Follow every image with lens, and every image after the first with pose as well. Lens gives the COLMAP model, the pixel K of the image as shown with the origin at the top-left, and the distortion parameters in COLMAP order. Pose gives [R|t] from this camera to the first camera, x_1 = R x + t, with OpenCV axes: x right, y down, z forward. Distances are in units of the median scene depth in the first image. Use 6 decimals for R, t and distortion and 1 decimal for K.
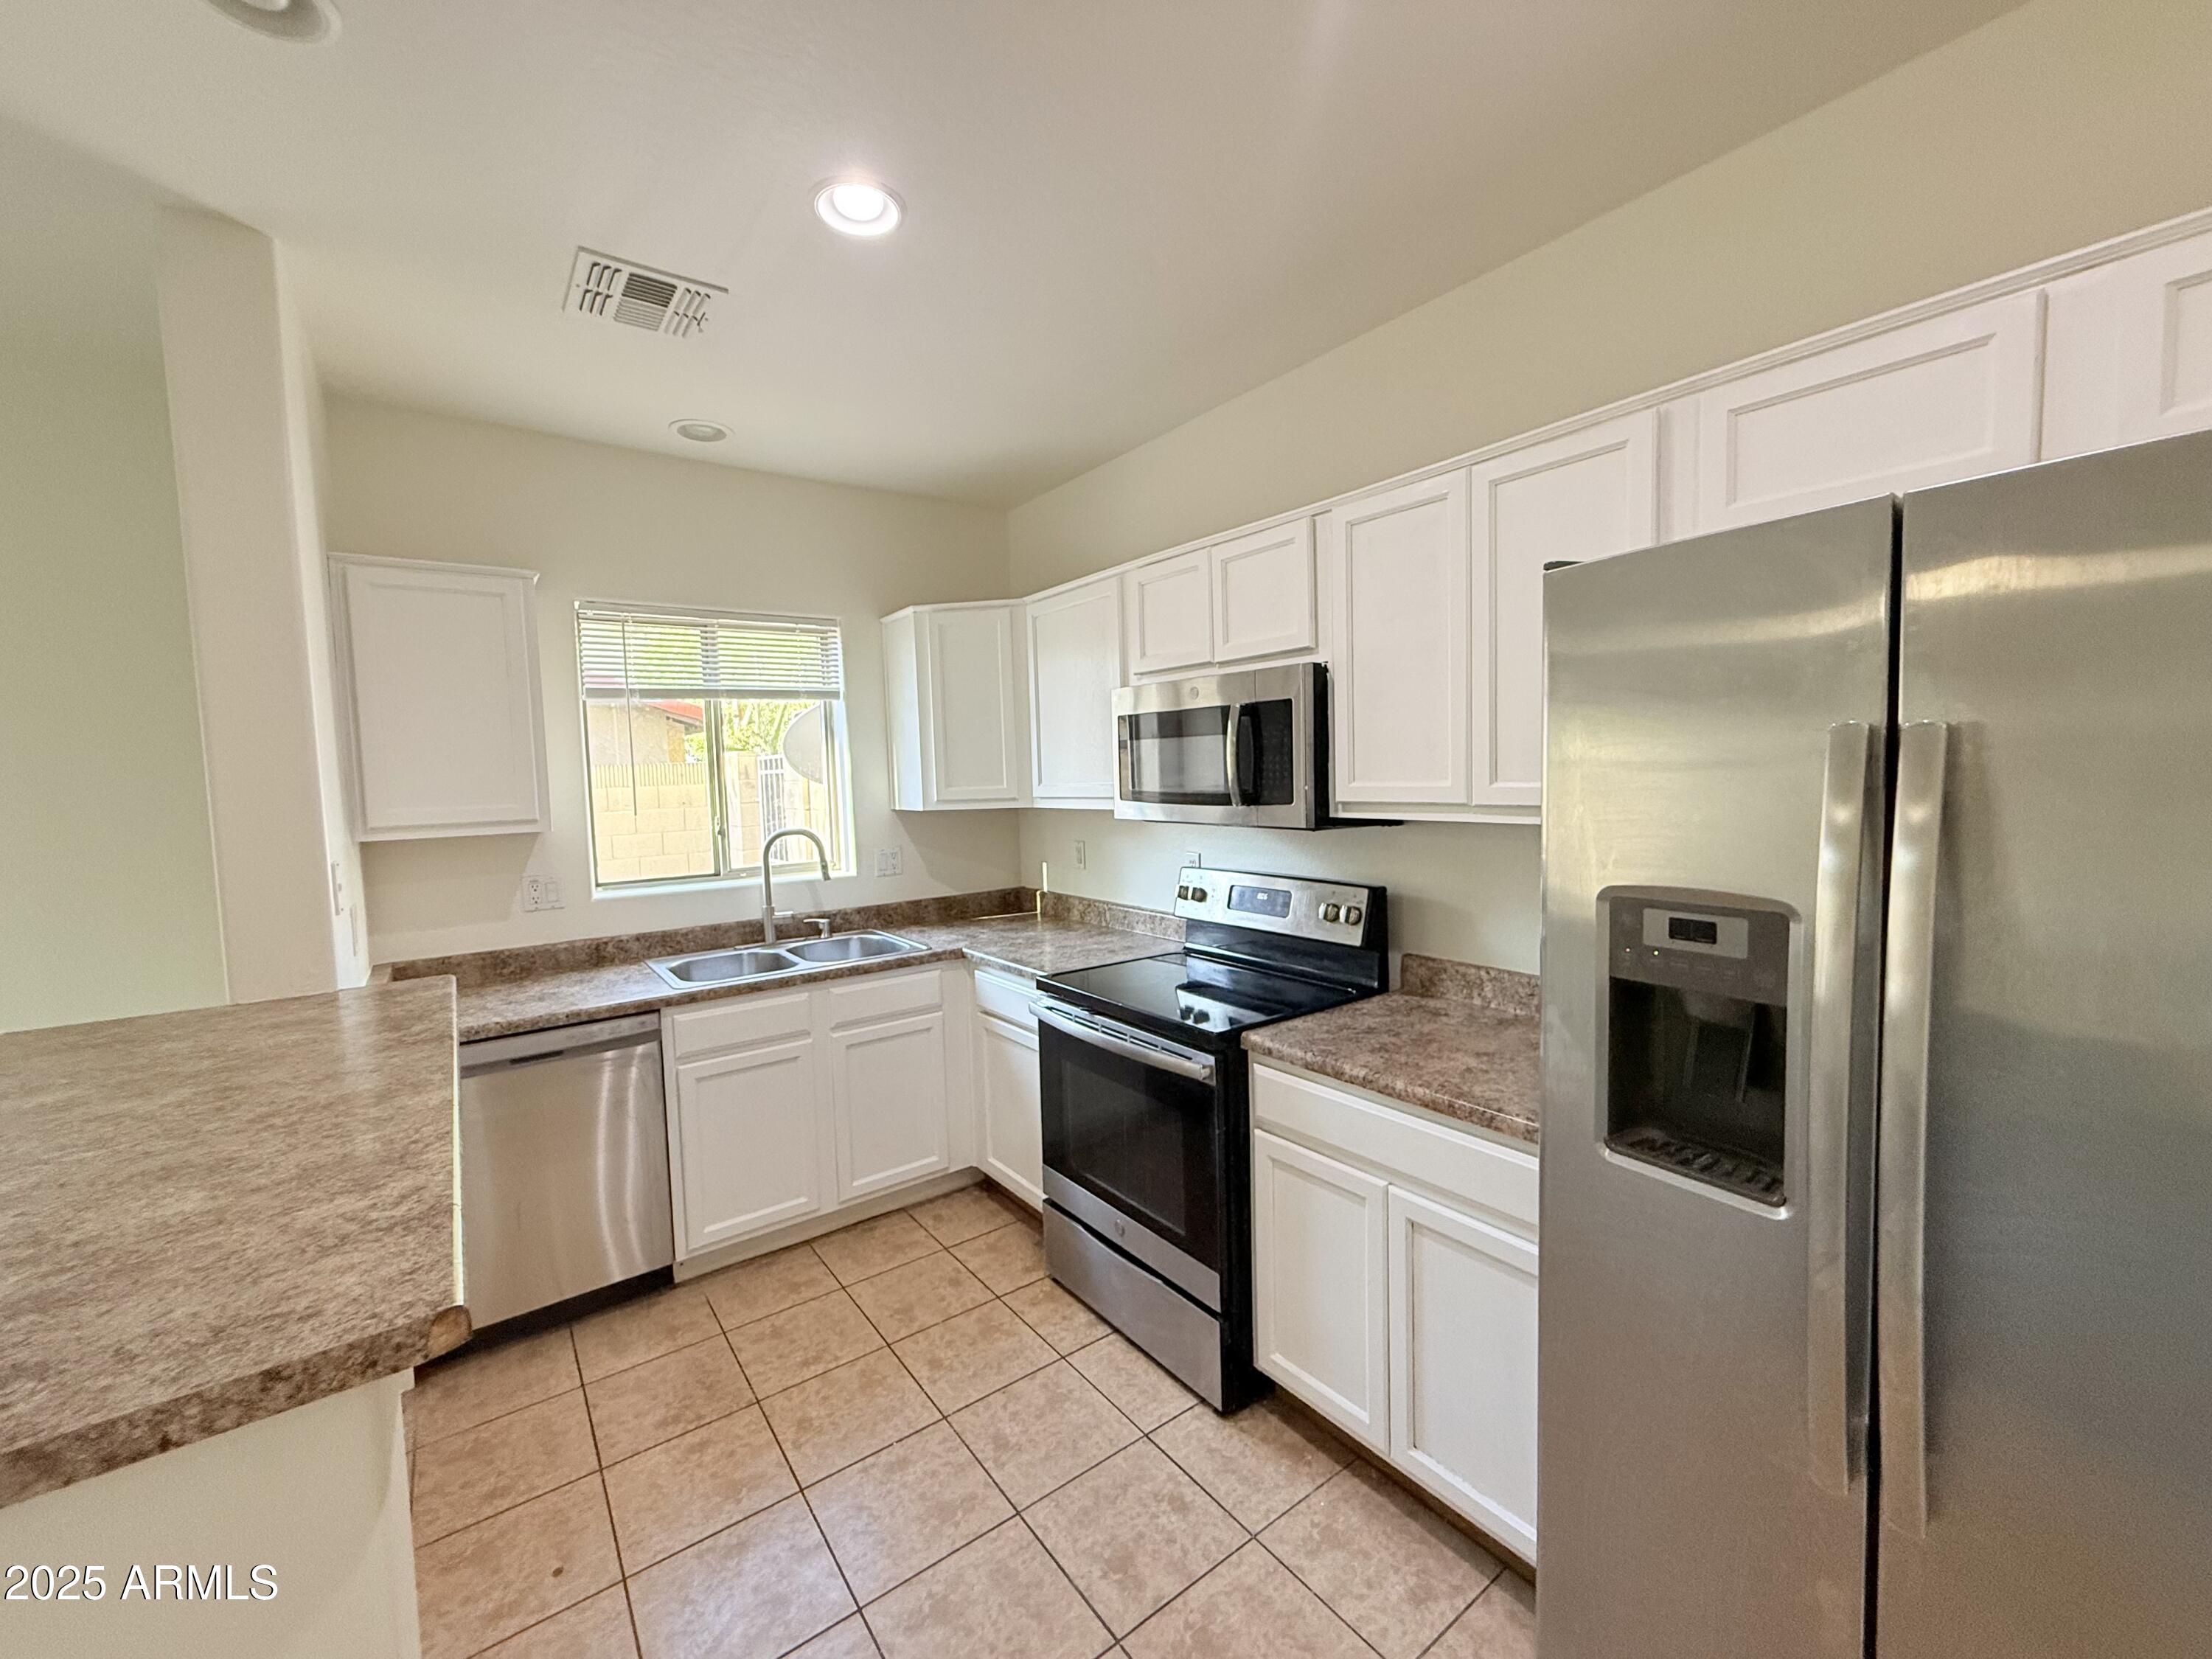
lens RADIAL K [[881.7, 0, 1093.1], [0, 881.7, 827.9], [0, 0, 1]] dist [-0.002585, 0.000948]
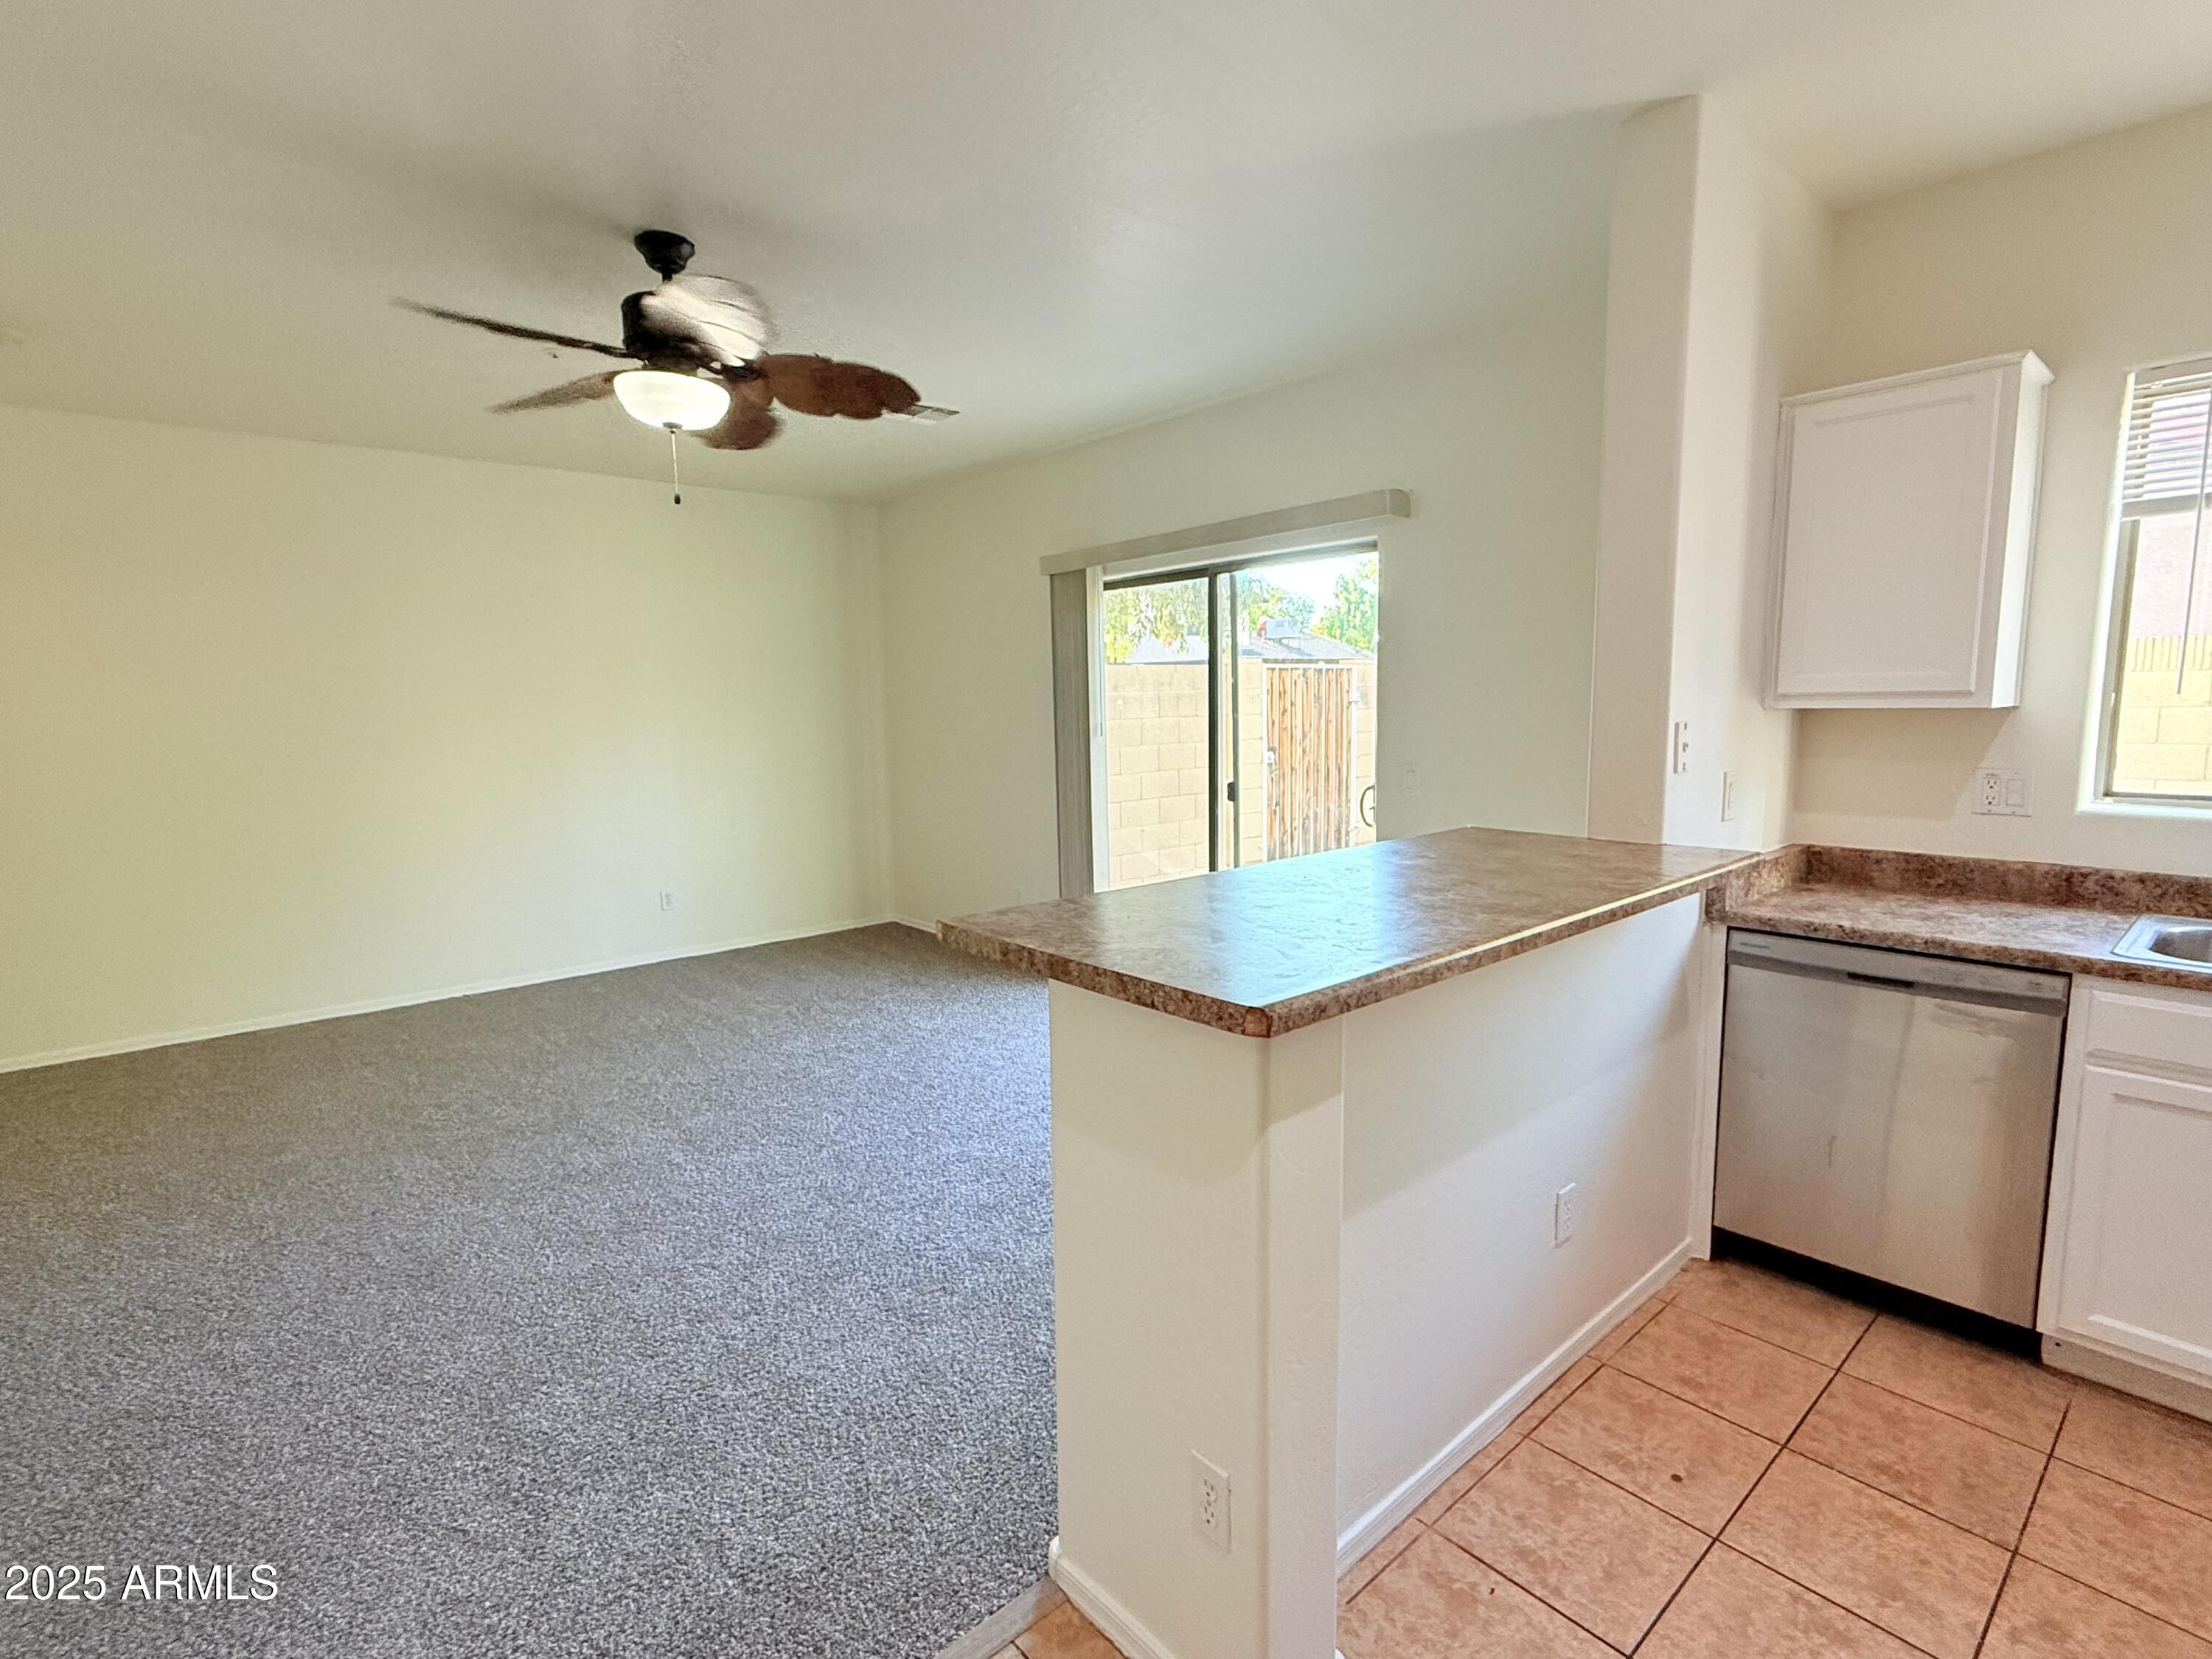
lens RADIAL K [[1048.3, 0, 1100.2], [0, 1048.3, 829.9], [0, 0, 1]] dist [0.000501, -0.000133]
pose [[0.082004, 0.155912, -0.984361, 0.258799], [-0.051464, 0.987032, 0.152048, 0.011049], [0.995302, 0.038191, 0.088964, 0.189863]]
